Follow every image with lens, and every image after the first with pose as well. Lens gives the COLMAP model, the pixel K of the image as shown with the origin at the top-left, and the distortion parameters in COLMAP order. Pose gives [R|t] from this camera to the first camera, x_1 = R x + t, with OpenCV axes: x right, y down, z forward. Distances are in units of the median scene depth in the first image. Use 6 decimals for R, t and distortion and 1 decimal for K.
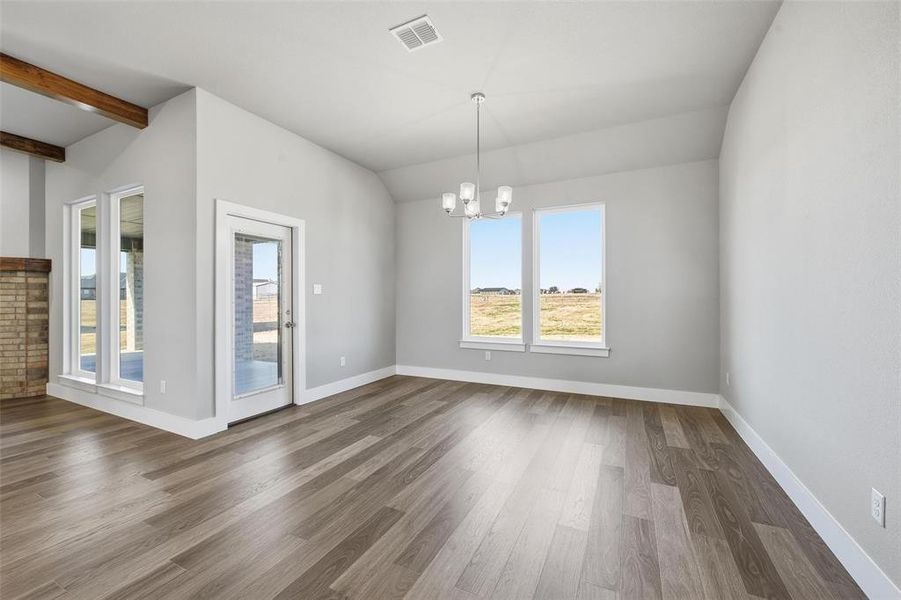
lens RADIAL K [[361.8, 0, 453.5], [0, 361.8, 299.2], [0, 0, 1]] dist [-0.006789, -0.000874]
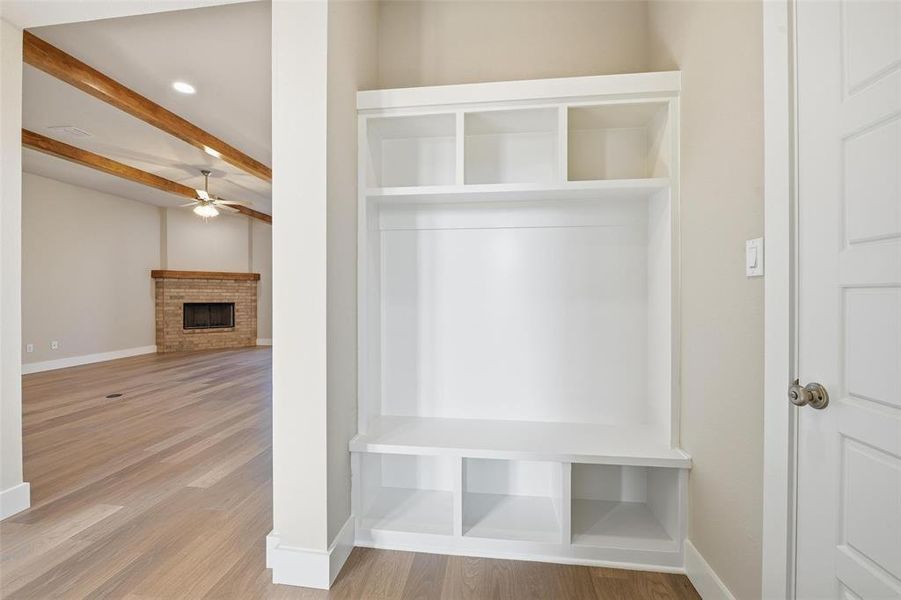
lens RADIAL K [[361.8, 0, 454.7], [0, 361.8, 296.5], [0, 0, 1]] dist [-0.006789, -0.000874]
pose [[0.940922, 0.000710, 0.338623, -0.816474], [-0.000837, 1.000000, 0.000230, 0.007934], [-0.338623, -0.000500, 0.940922, -1.190942]]
